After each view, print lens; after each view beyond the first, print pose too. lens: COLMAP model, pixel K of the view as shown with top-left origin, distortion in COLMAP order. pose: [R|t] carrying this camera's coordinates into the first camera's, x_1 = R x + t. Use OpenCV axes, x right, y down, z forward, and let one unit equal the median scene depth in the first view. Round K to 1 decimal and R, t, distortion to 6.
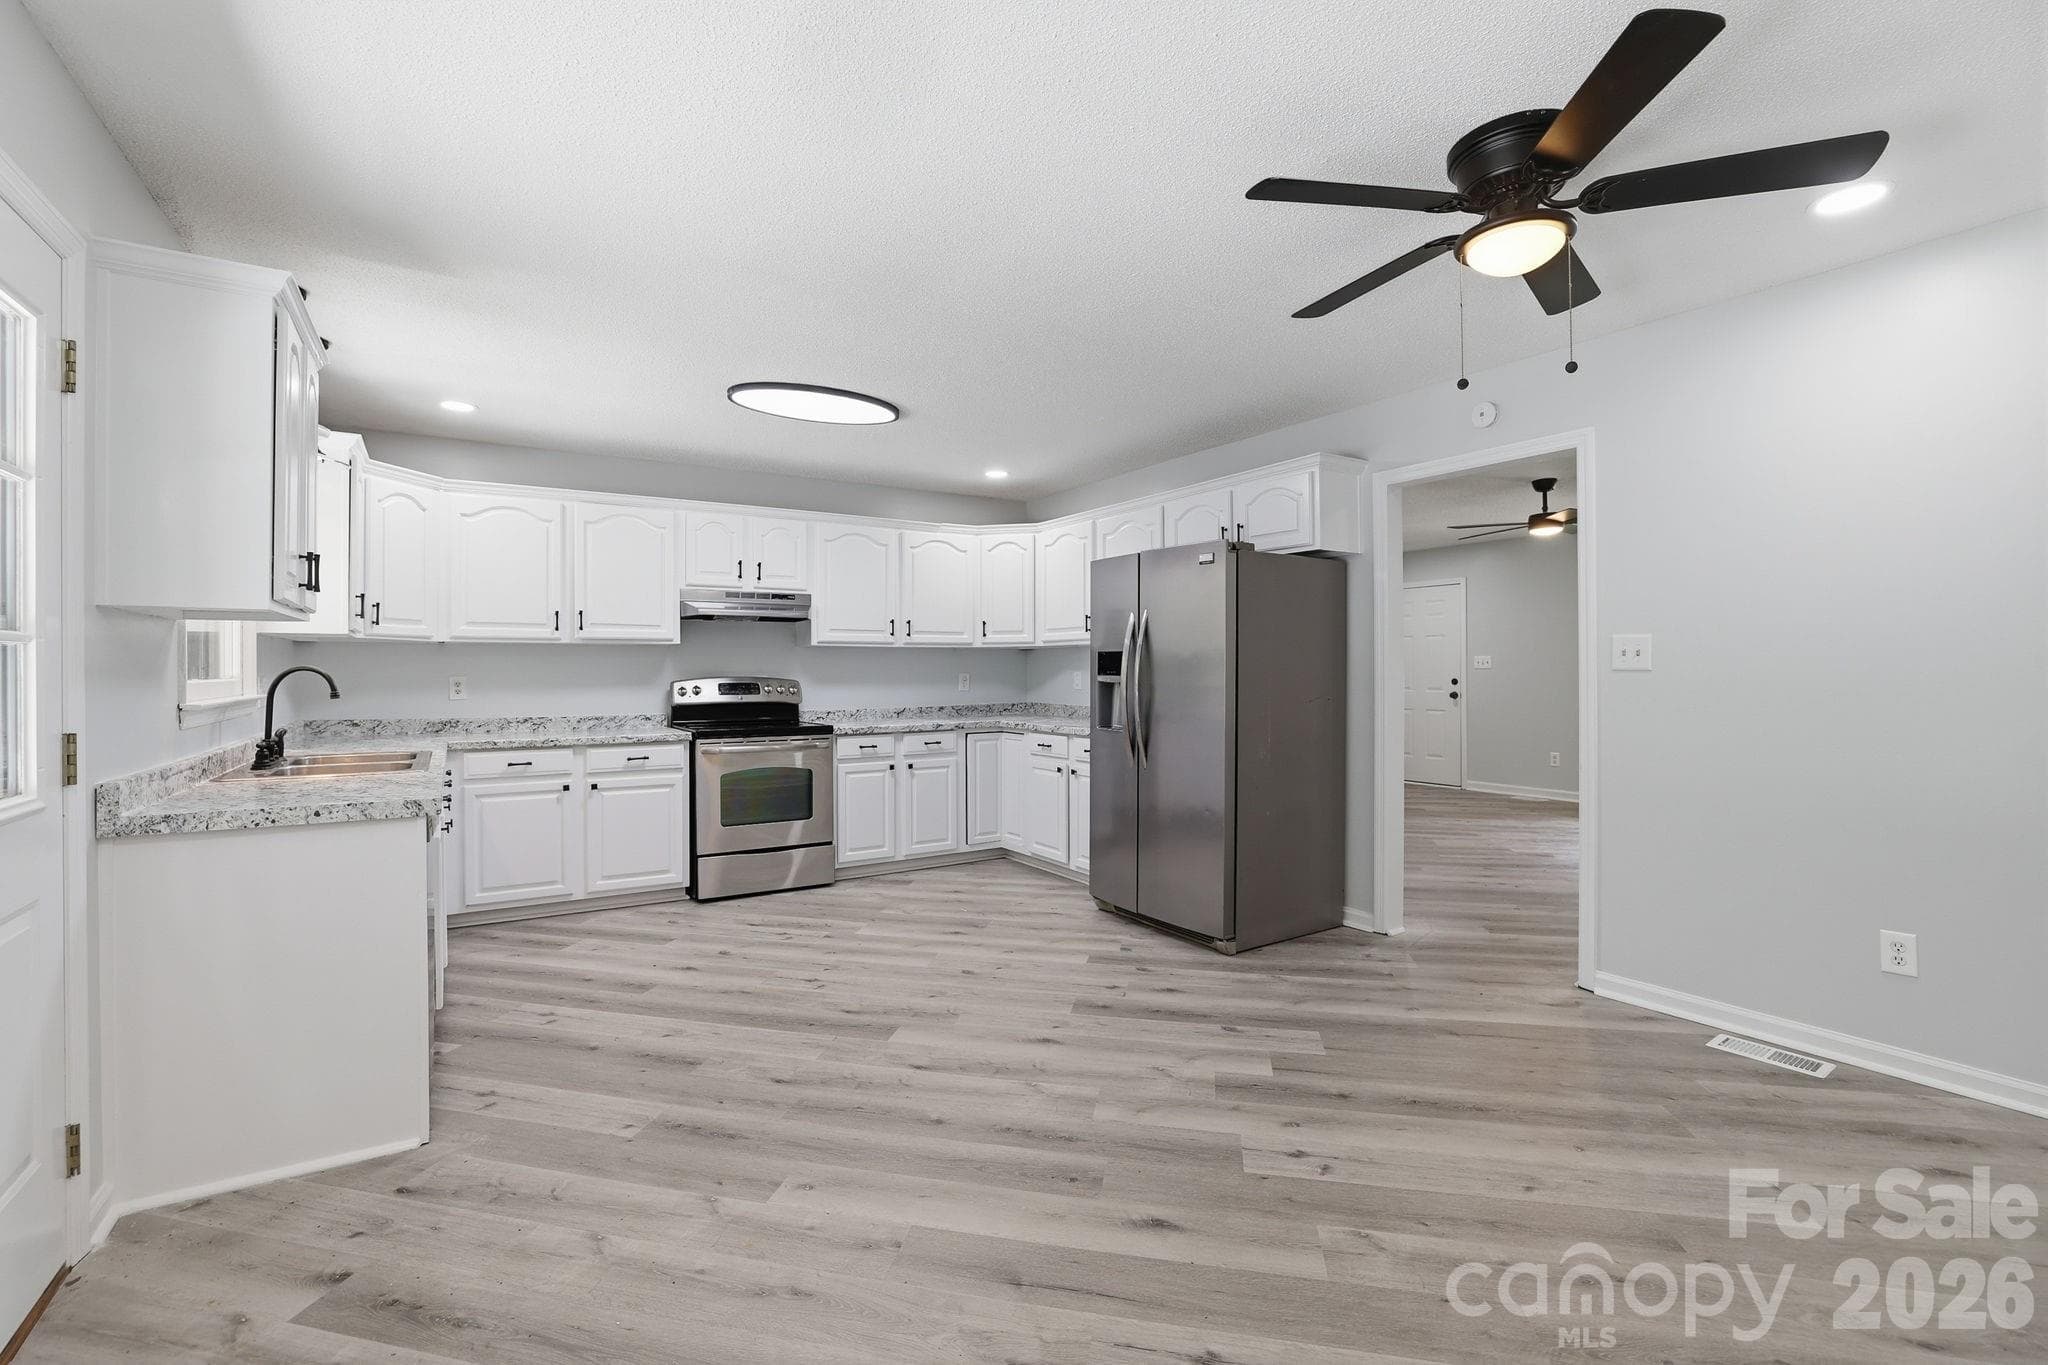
lens RADIAL K [[911.8, 0, 1002.5], [0, 911.8, 697.0], [0, 0, 1]] dist [-0.035162, 0.006423]
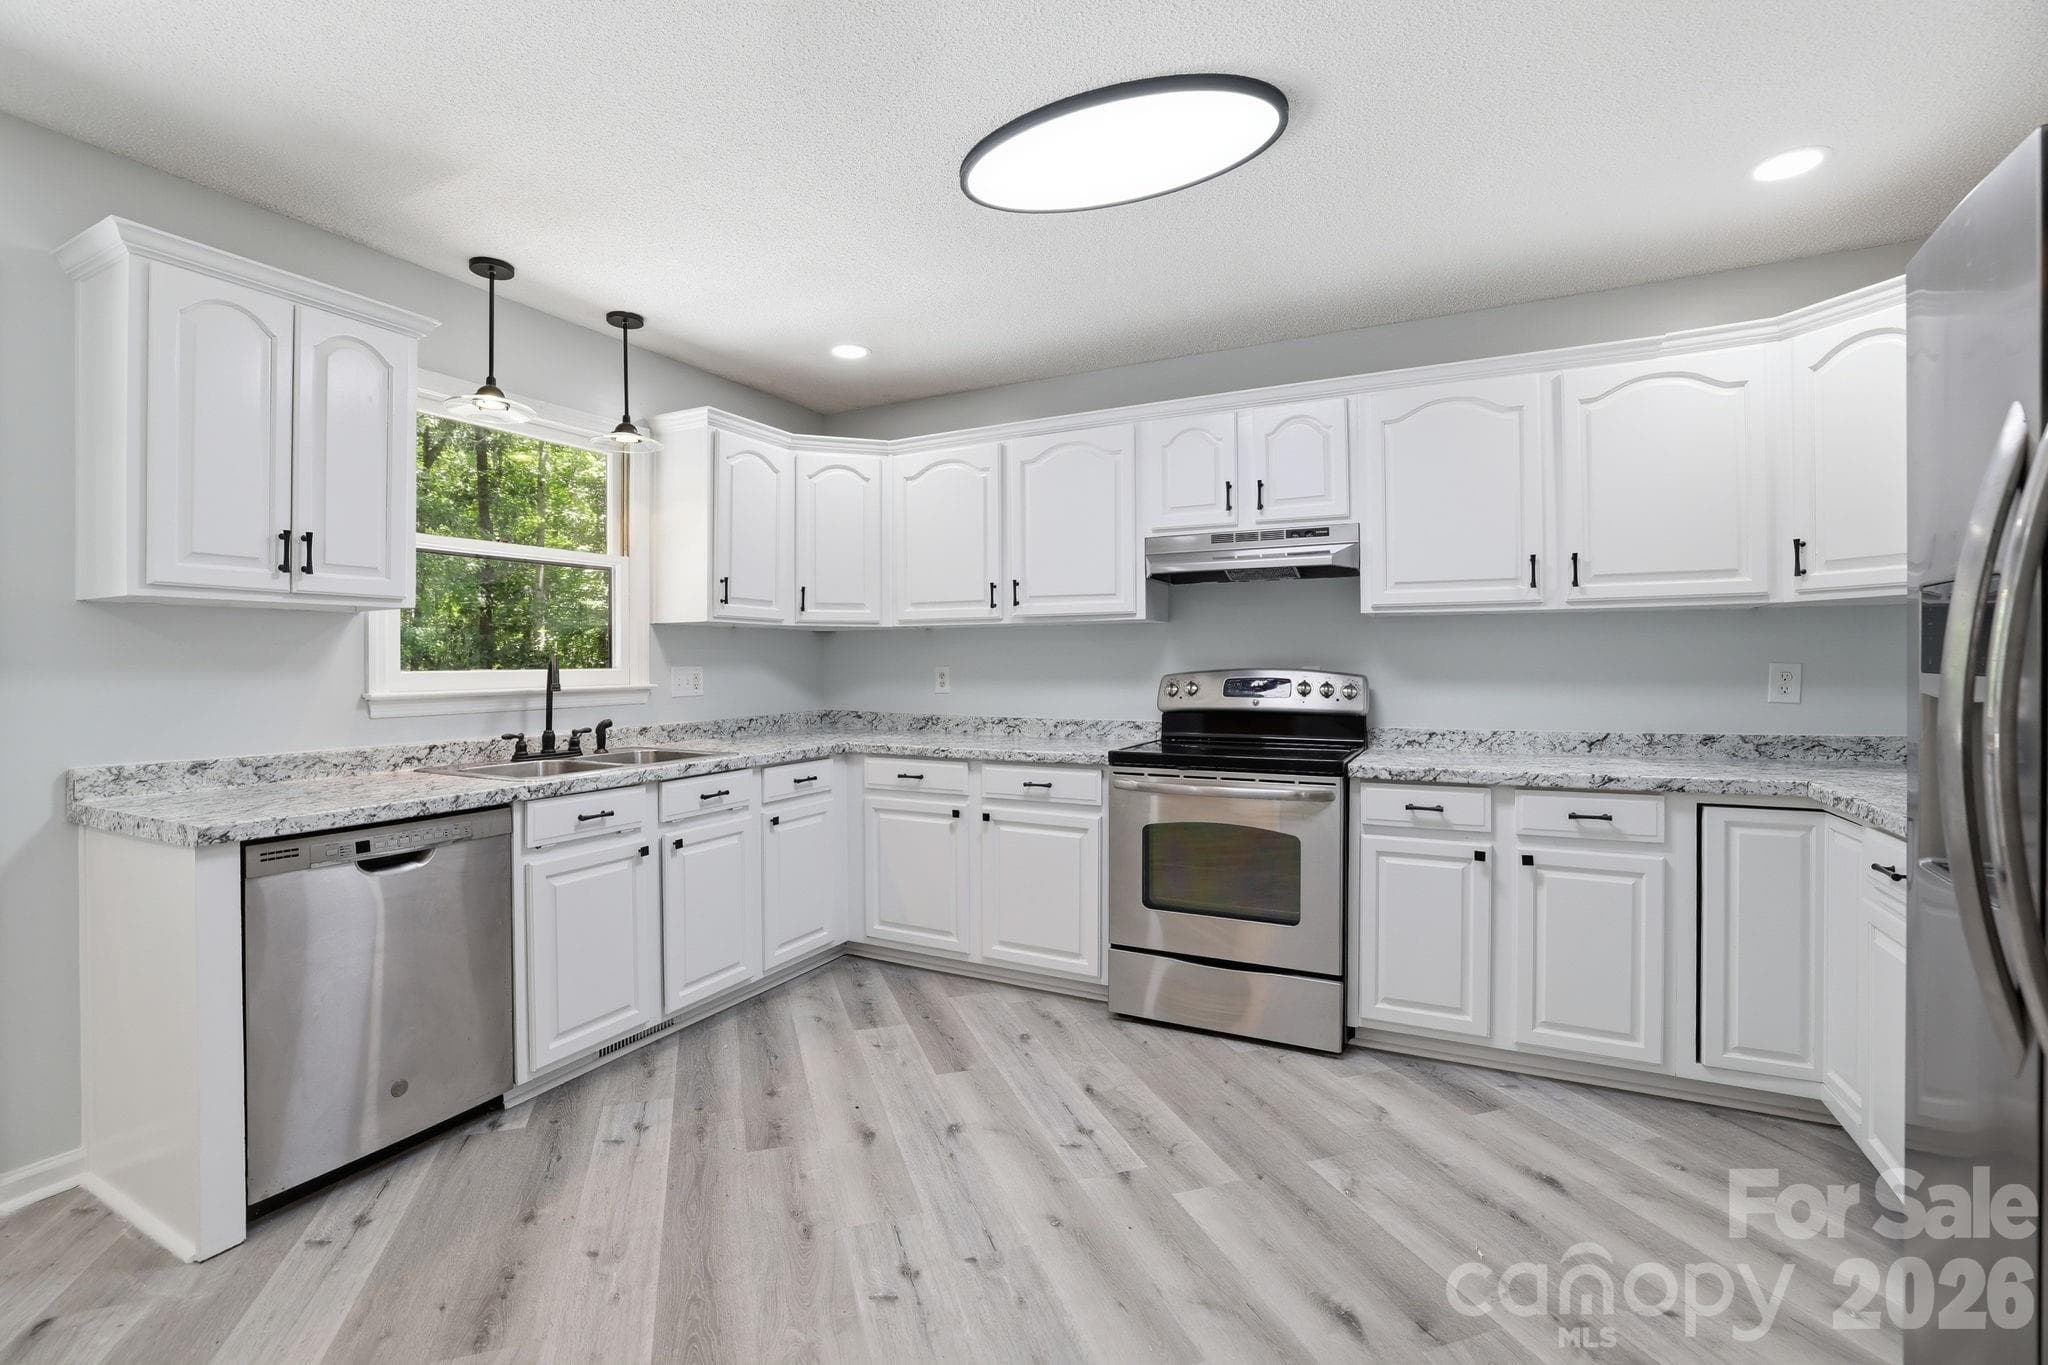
lens RADIAL K [[911.8, 0, 1008.3], [0, 911.8, 683.5], [0, 0, 1]] dist [-0.035162, 0.006423]
pose [[0.511529, 0.018881, -0.859058, 0.201628], [-0.022599, 0.999708, 0.008515, -0.016749], [0.858969, 0.015058, 0.511807, 0.658585]]
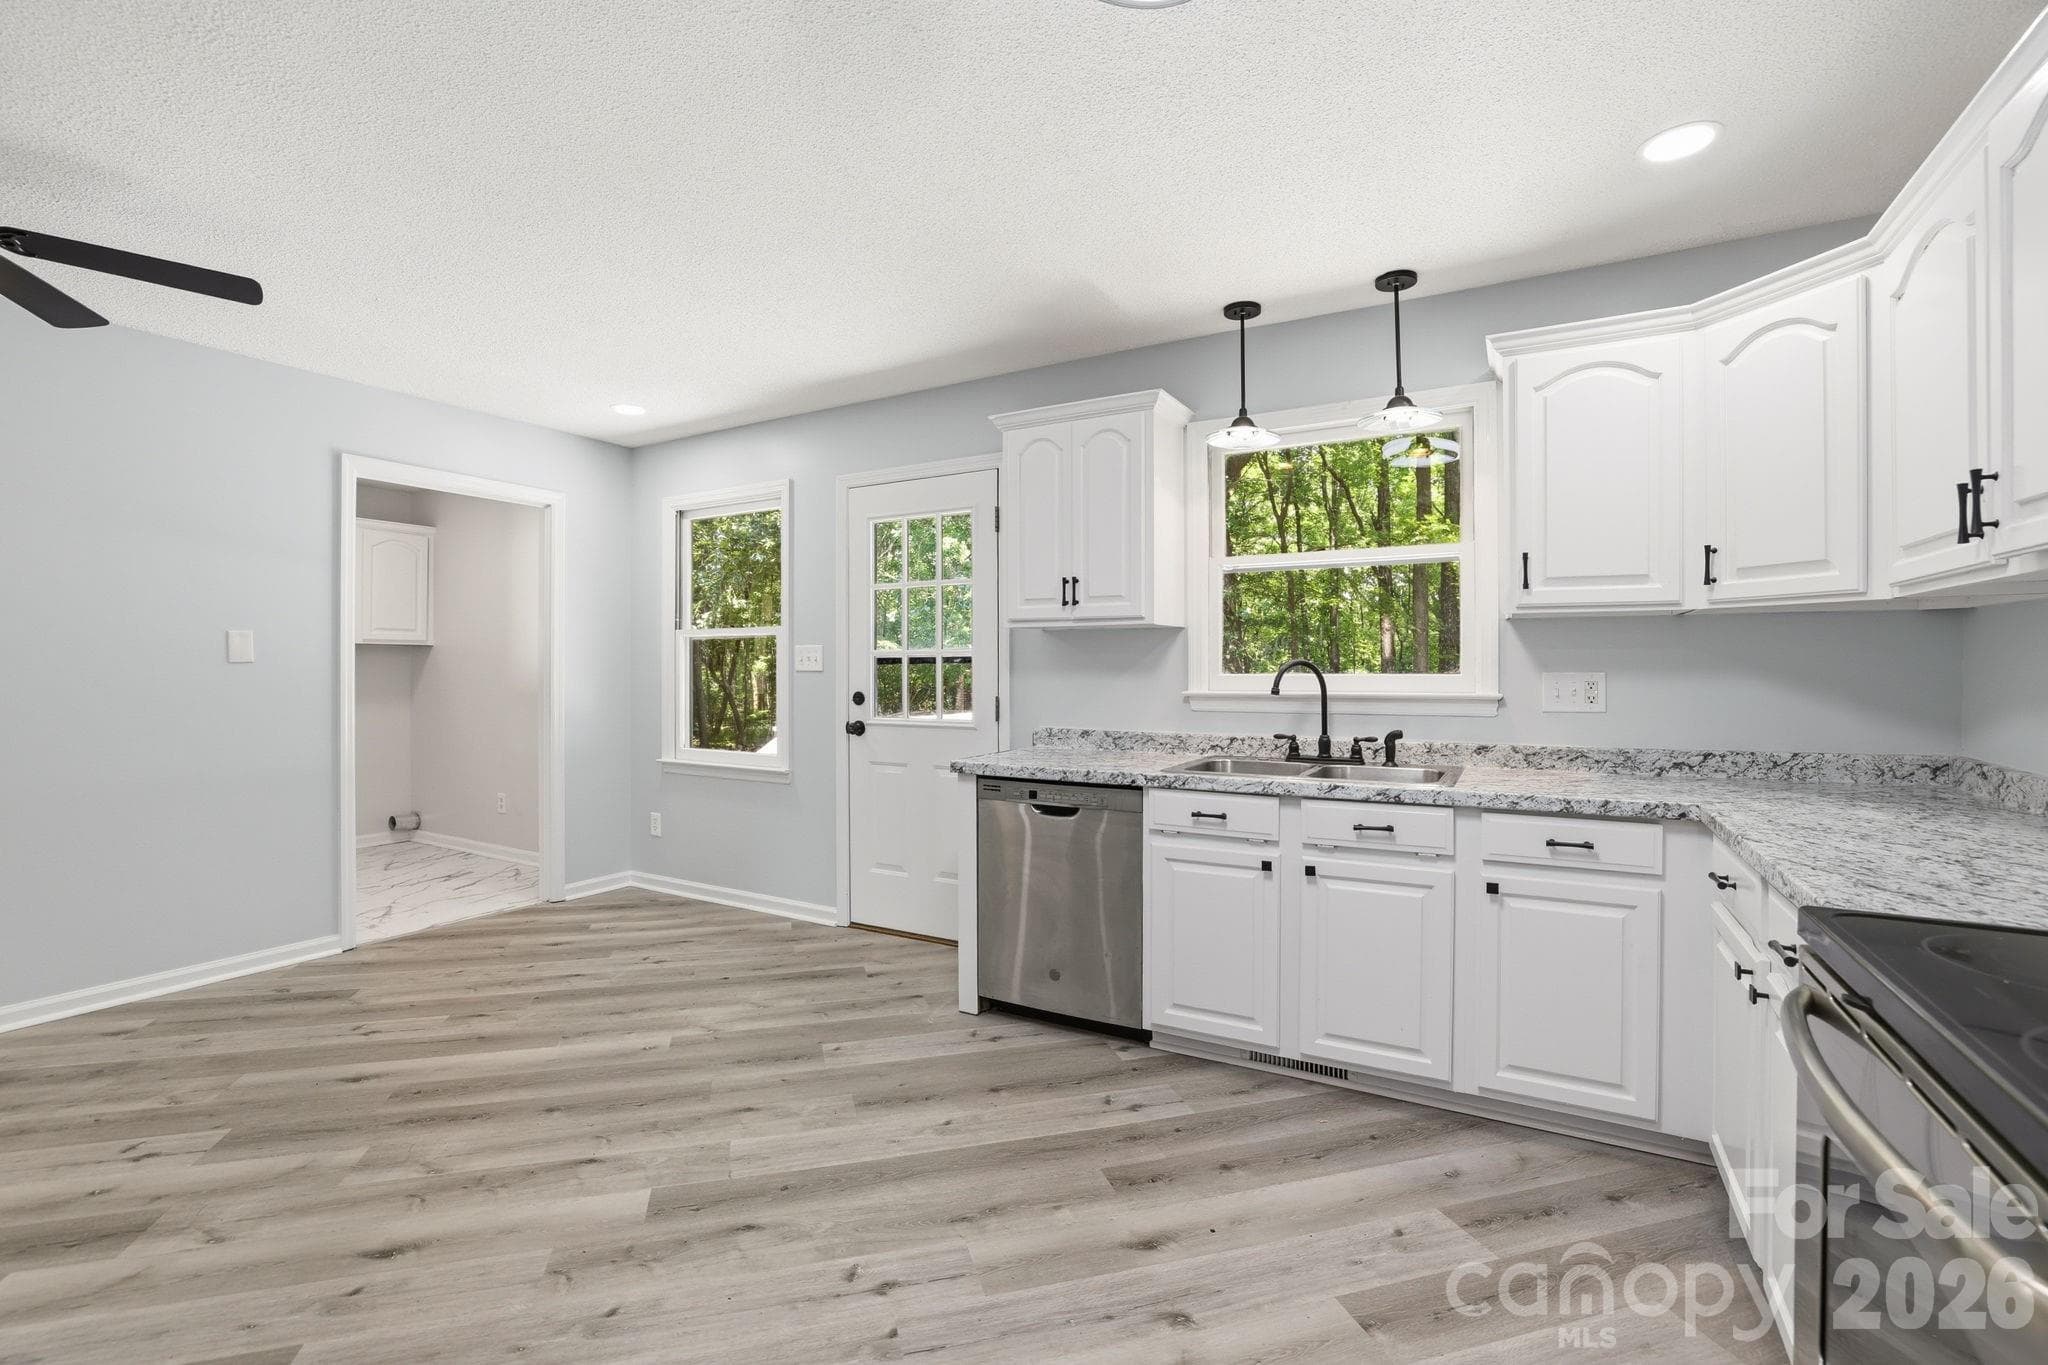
lens RADIAL K [[911.8, 0, 997.7], [0, 911.8, 684.4], [0, 0, 1]] dist [-0.035162, 0.006423]
pose [[-0.889216, 0.012542, -0.457316, -0.036142], [-0.009903, 0.998862, 0.046649, -0.035469], [0.457381, 0.046009, -0.888080, 1.214762]]
